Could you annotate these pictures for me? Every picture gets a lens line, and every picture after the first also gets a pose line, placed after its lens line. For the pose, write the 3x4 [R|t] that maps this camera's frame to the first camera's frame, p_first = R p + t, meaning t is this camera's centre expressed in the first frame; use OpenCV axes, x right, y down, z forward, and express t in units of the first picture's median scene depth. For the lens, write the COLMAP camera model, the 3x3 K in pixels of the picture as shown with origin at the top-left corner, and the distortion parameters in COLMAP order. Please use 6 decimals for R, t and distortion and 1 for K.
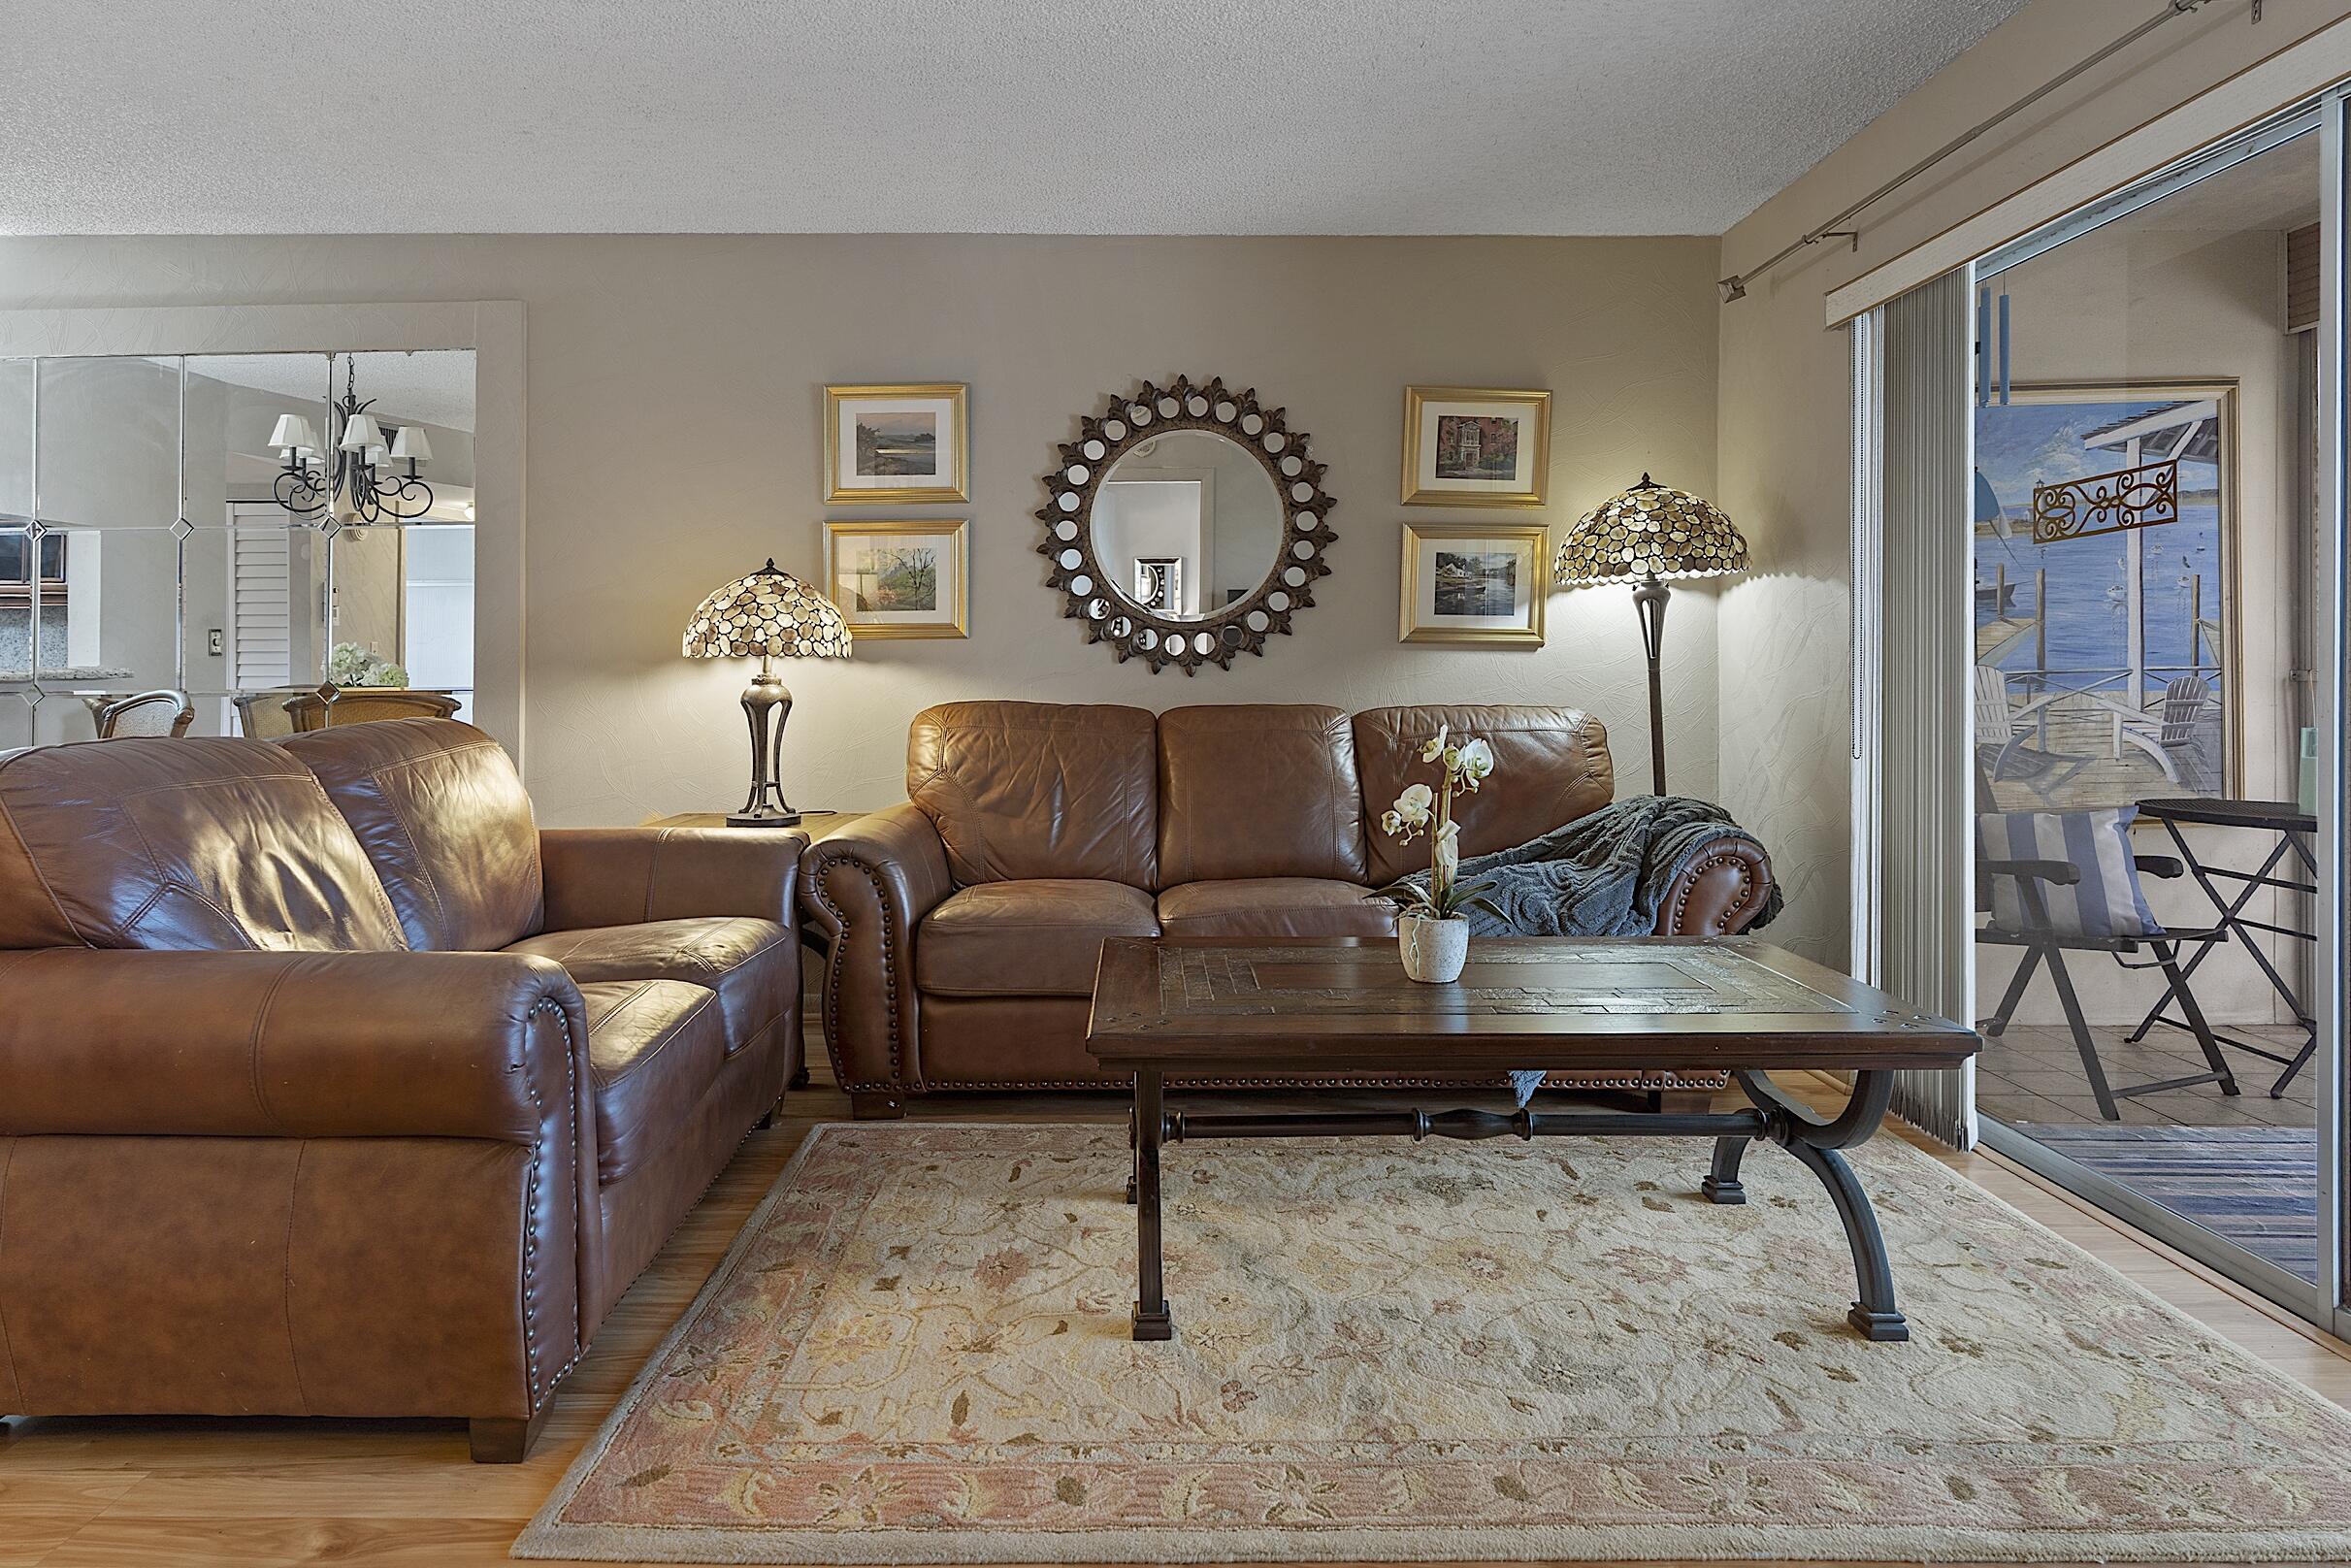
lens RADIAL K [[1364.2, 0, 1132.8], [0, 1364.2, 647.2], [0, 0, 1]] dist [-0.000568, -0.000470]
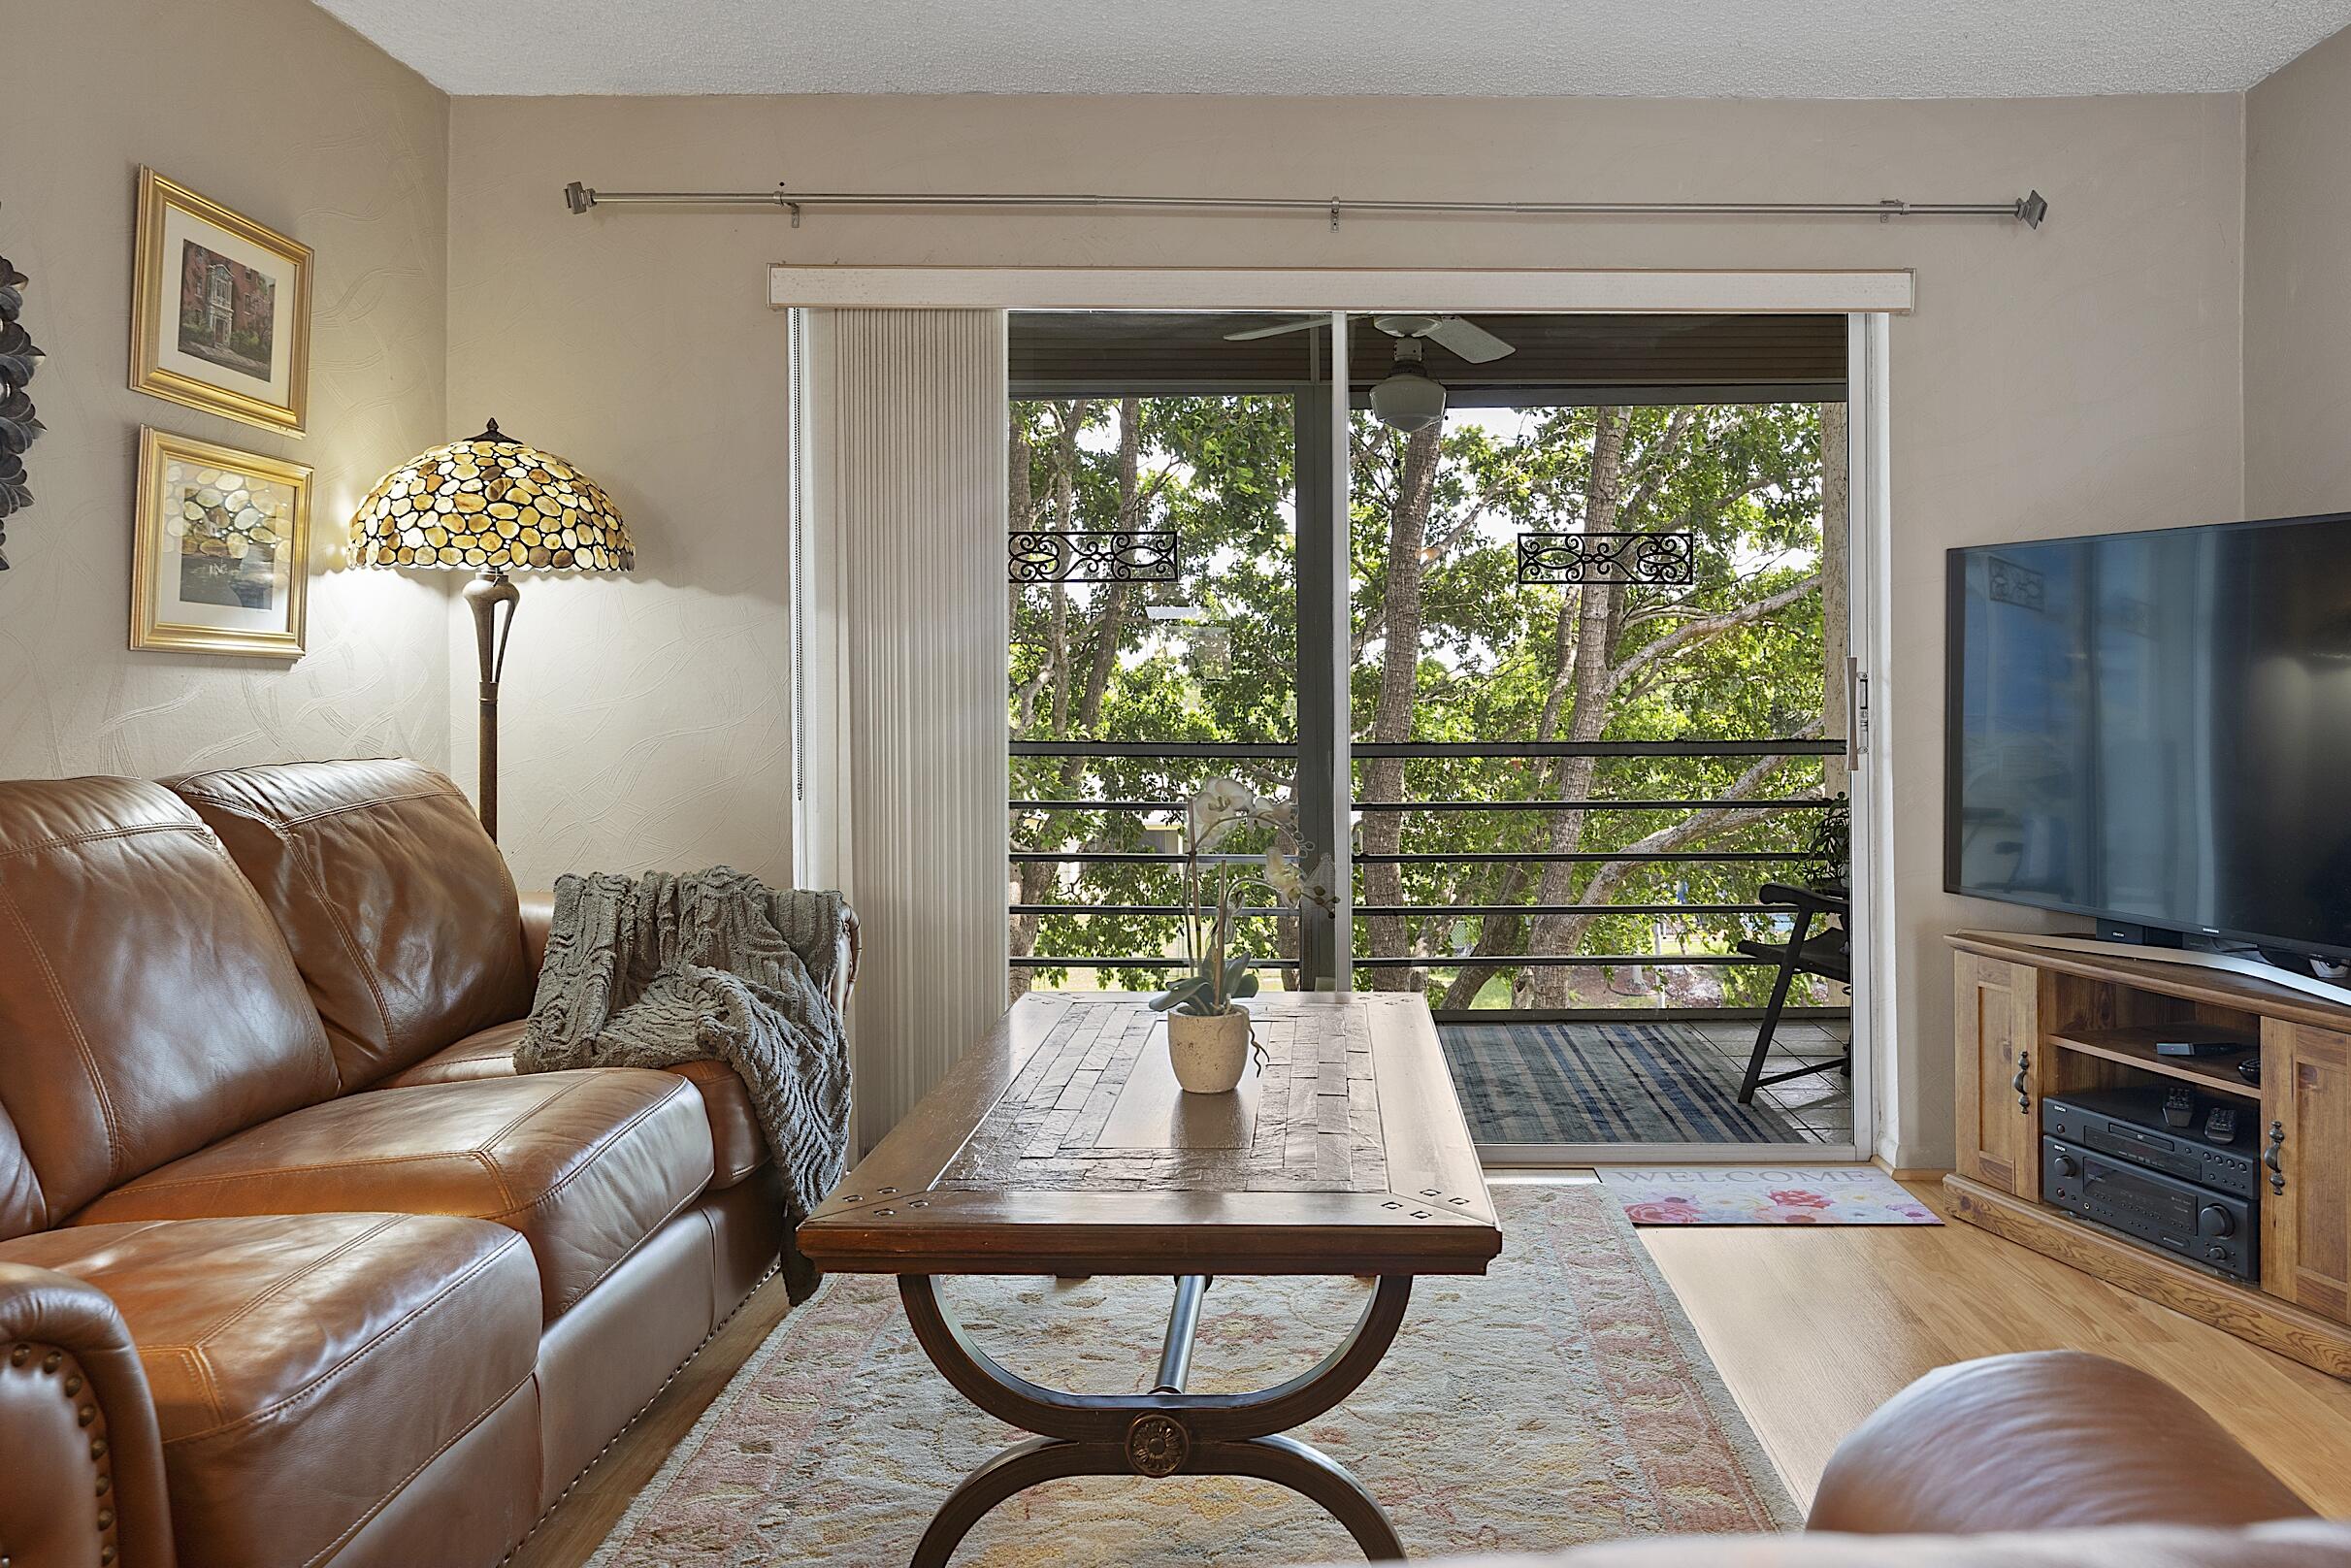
lens RADIAL K [[1625.5, 0, 1265.2], [0, 1625.5, 697.6], [0, 0, 1]] dist [0.005872, -0.000419]
pose [[-0.007163, -0.003698, 0.999968, -0.449888], [-0.019796, 0.999798, 0.003556, 0.003925], [-0.999778, -0.019770, -0.007235, 0.589687]]
